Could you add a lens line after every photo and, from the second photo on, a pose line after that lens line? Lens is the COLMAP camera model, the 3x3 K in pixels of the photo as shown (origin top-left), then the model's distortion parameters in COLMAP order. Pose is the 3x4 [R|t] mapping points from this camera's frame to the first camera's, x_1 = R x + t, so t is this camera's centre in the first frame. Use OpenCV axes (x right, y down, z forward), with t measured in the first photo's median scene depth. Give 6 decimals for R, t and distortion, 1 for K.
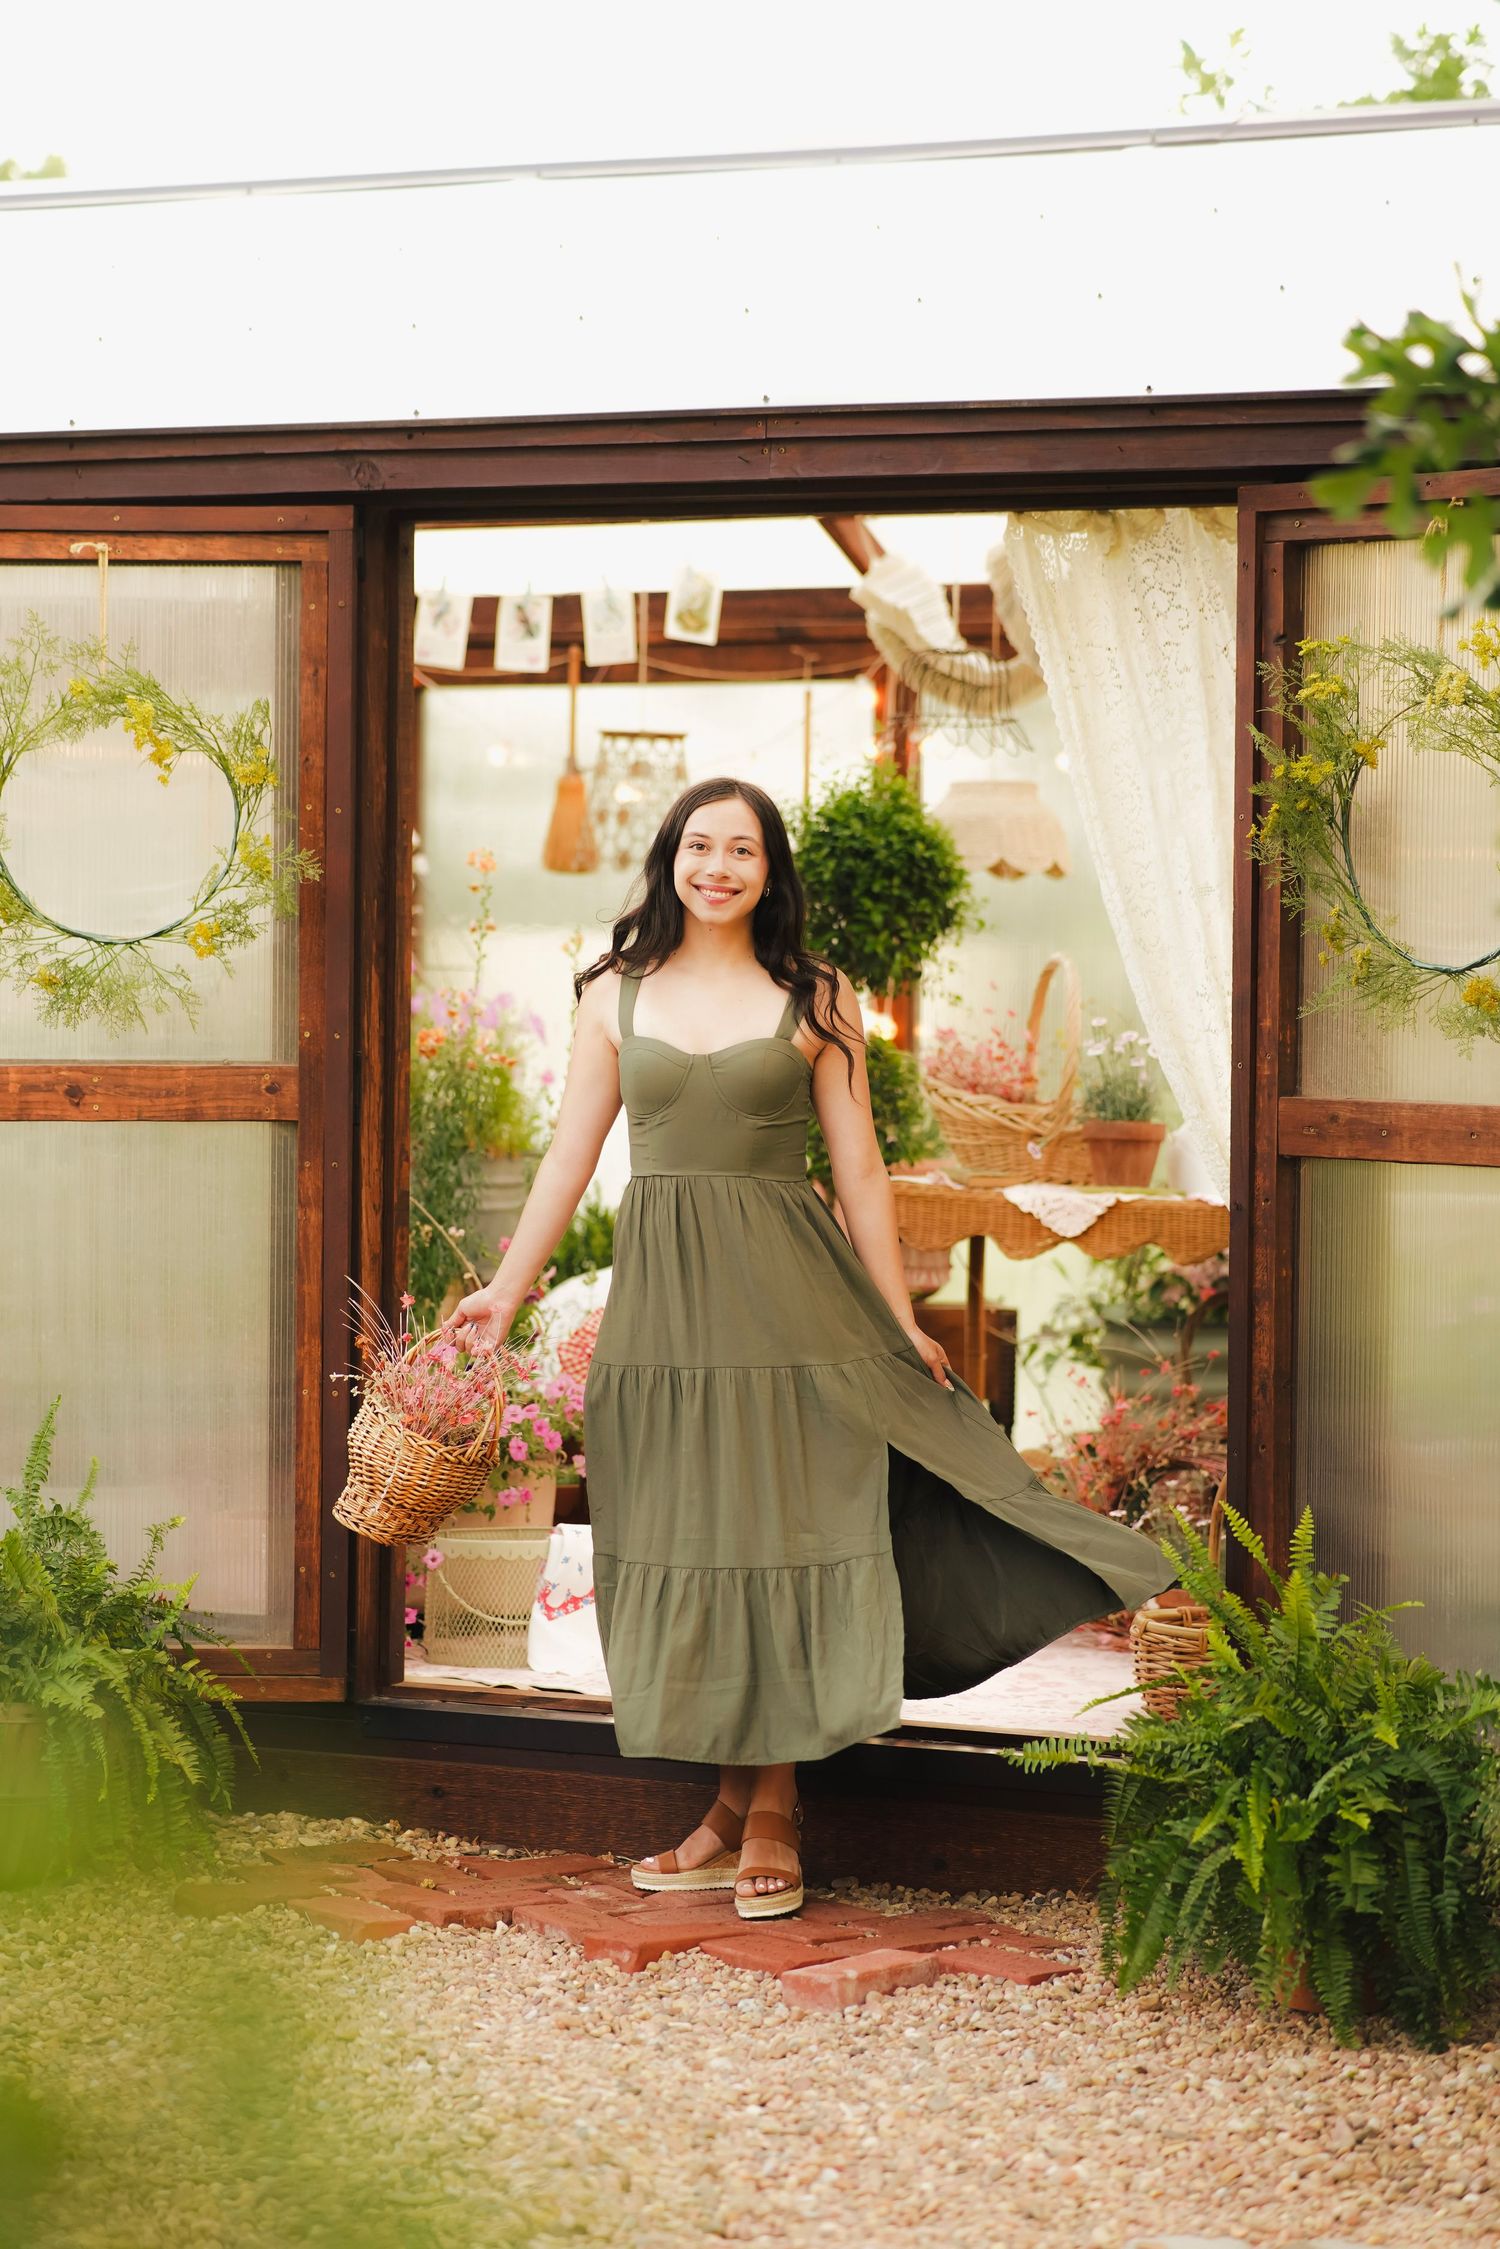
lens RADIAL K [[5508.2, 0, 753.9], [0, 5508.2, 1123.1], [0, 0, 1]] dist [0.013712, -0.233774]
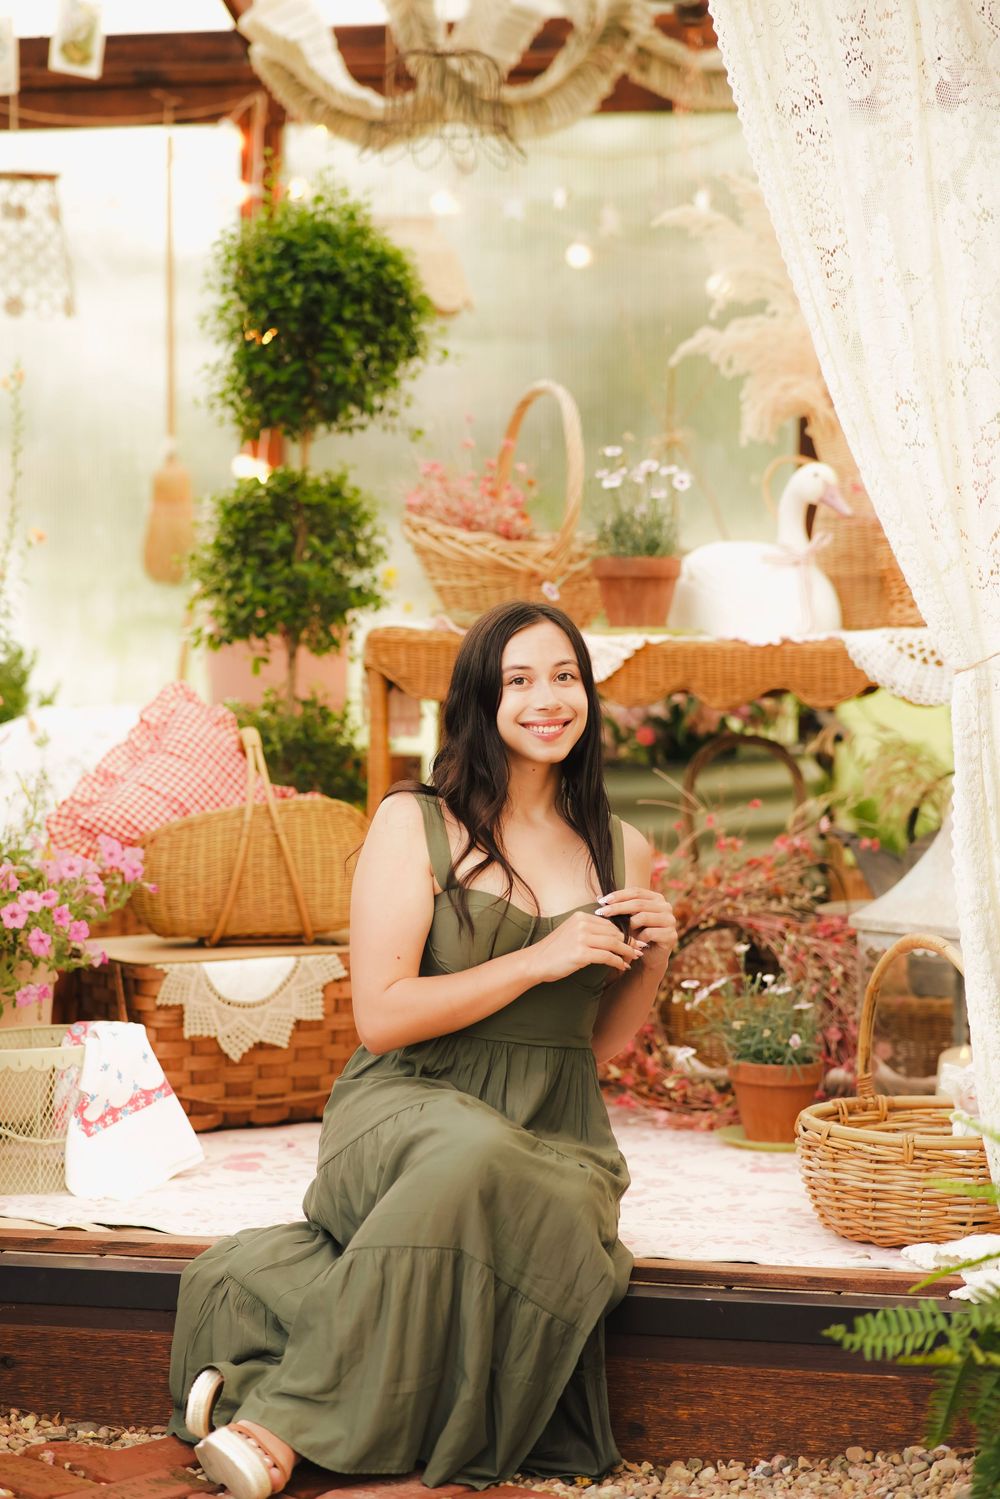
lens RADIAL K [[3753.4, 0, 460.2], [0, 3753.4, 766.8], [0, 0, 1]] dist [-0.024028, 0.341735]
pose [[0.980072, -0.031355, 0.196151, -0.086406], [0.021432, 0.998390, 0.052512, 0.001016], [-0.197482, -0.047261, 0.979167, 0.369531]]
